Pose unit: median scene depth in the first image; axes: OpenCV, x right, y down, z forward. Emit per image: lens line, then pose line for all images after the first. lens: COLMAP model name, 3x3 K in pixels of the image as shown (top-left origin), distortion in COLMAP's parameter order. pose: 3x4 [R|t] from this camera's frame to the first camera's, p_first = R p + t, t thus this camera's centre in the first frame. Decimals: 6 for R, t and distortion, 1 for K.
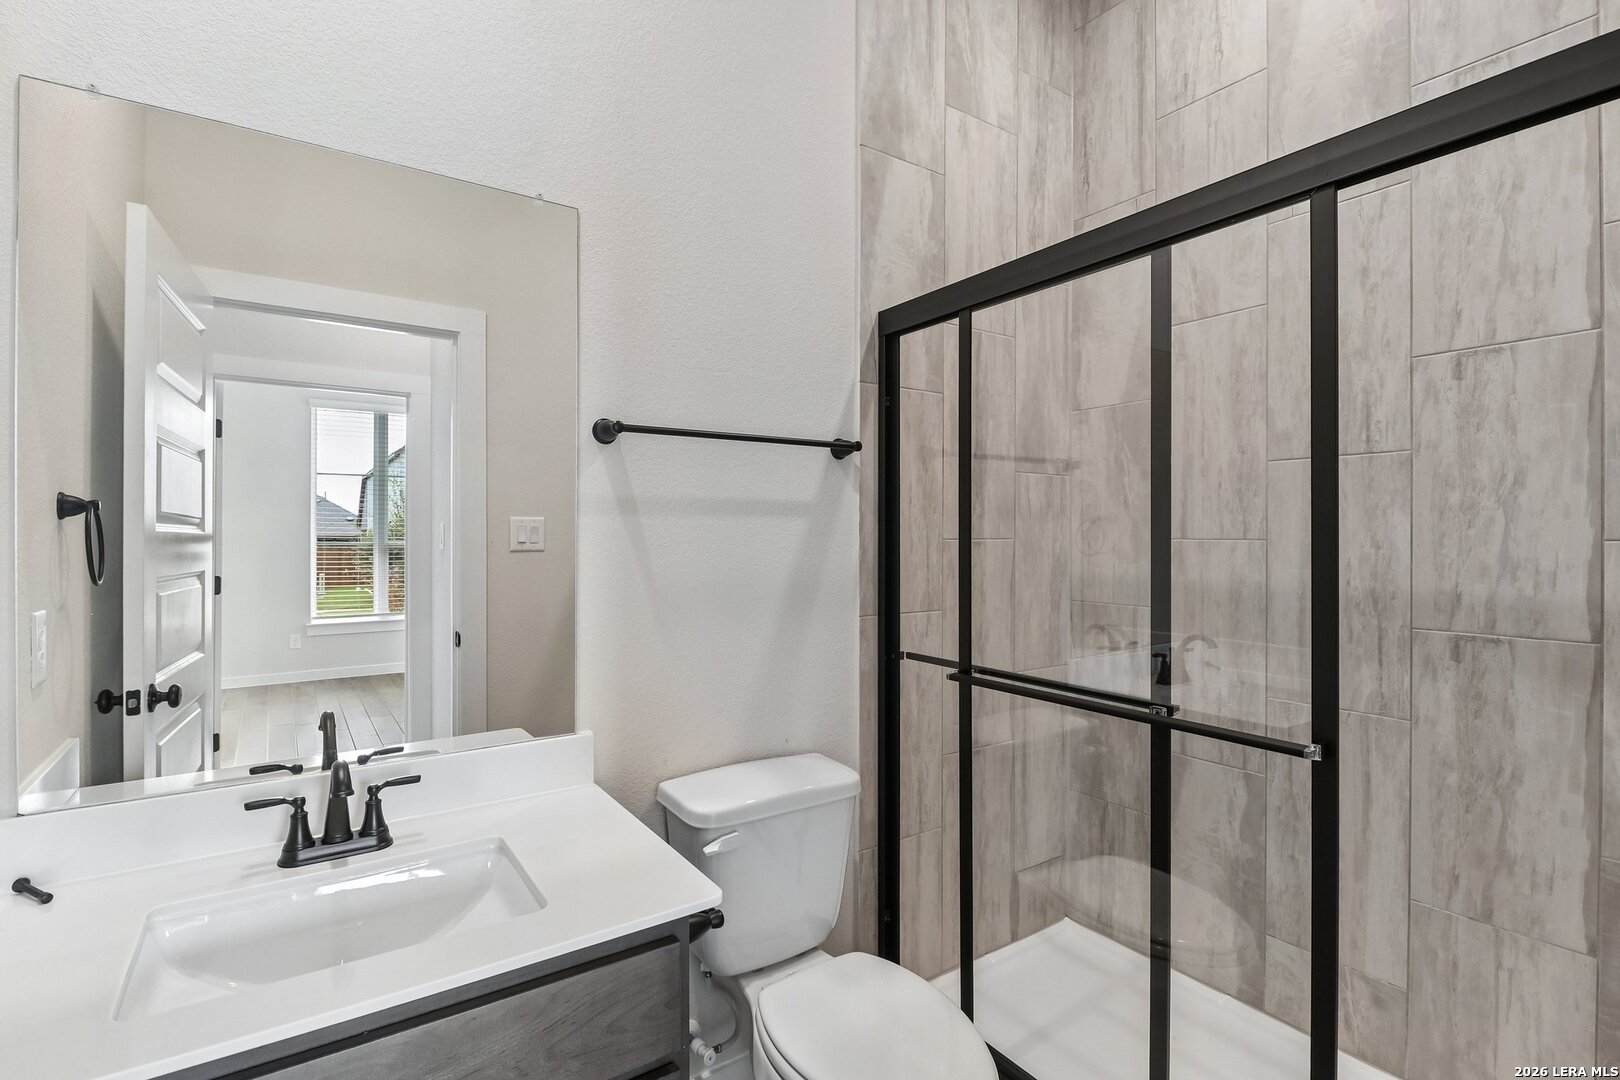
lens RADIAL K [[750.2, 0, 813.5], [0, 750.2, 541.7], [0, 0, 1]] dist [0.003867, -0.007101]
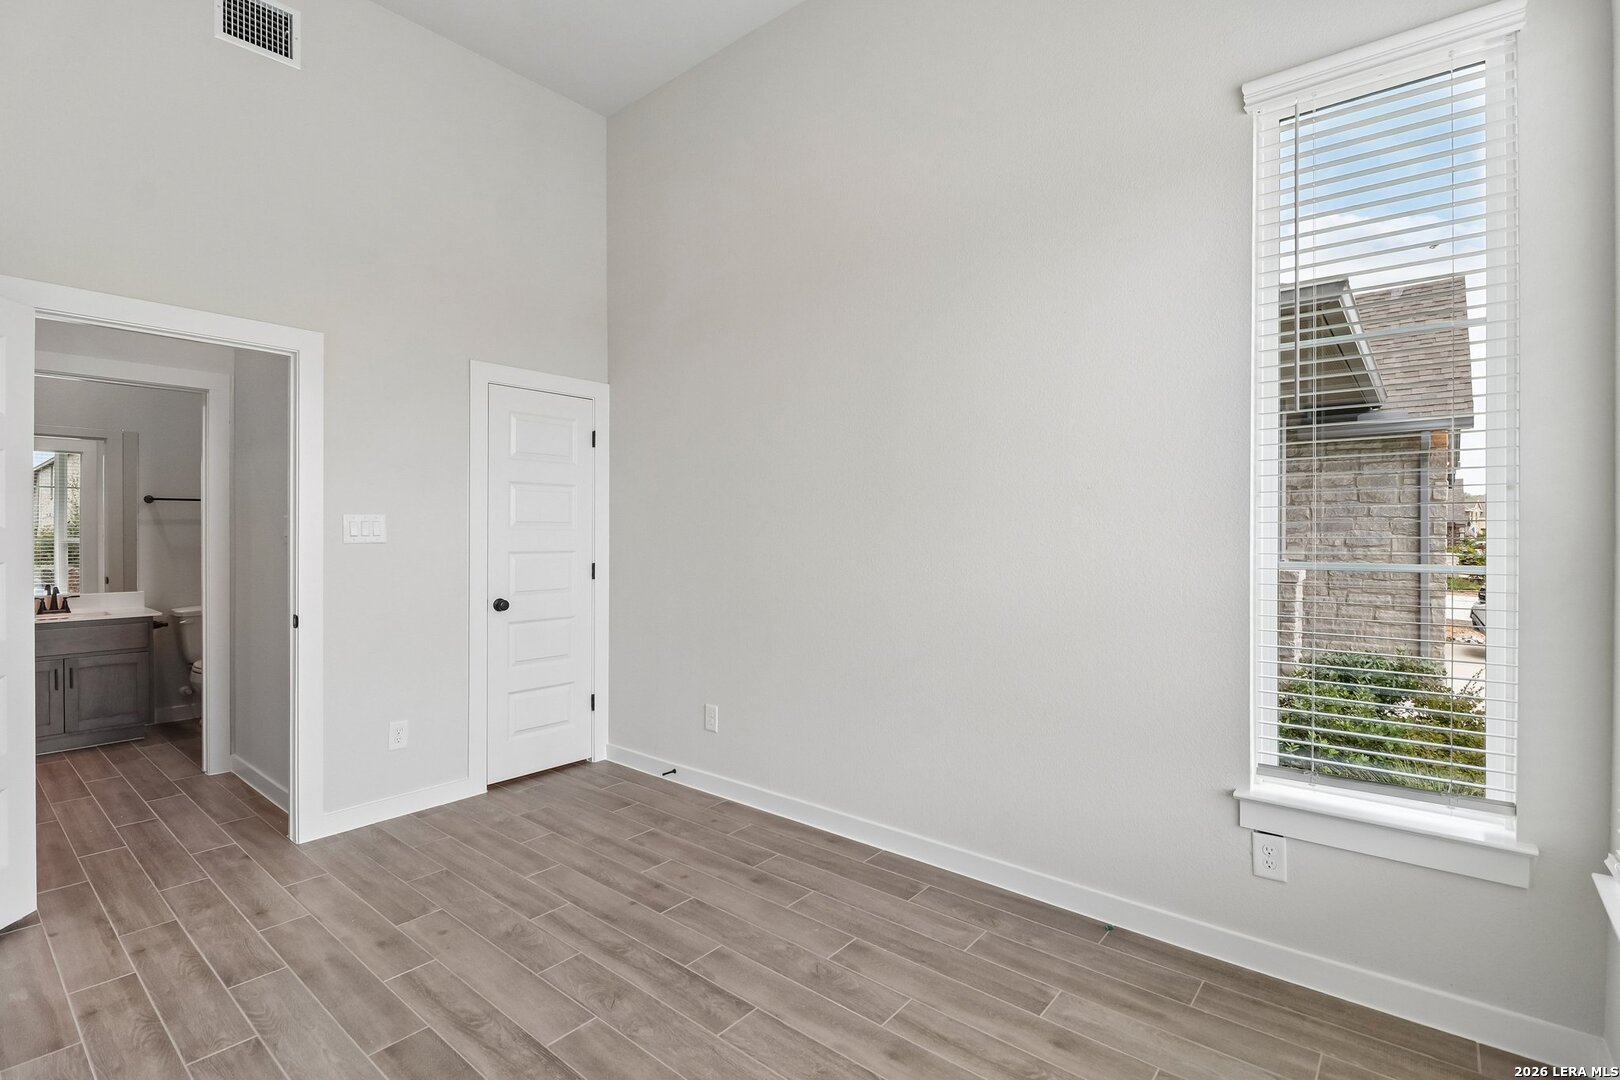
lens RADIAL K [[750.2, 0, 798.8], [0, 750.2, 533.1], [0, 0, 1]] dist [0.003867, -0.007101]
pose [[0.966407, -0.002602, 0.257002, 1.635843], [0.003175, 0.999993, -0.001817, 0.013857], [-0.256996, 0.002572, 0.966409, -2.909072]]
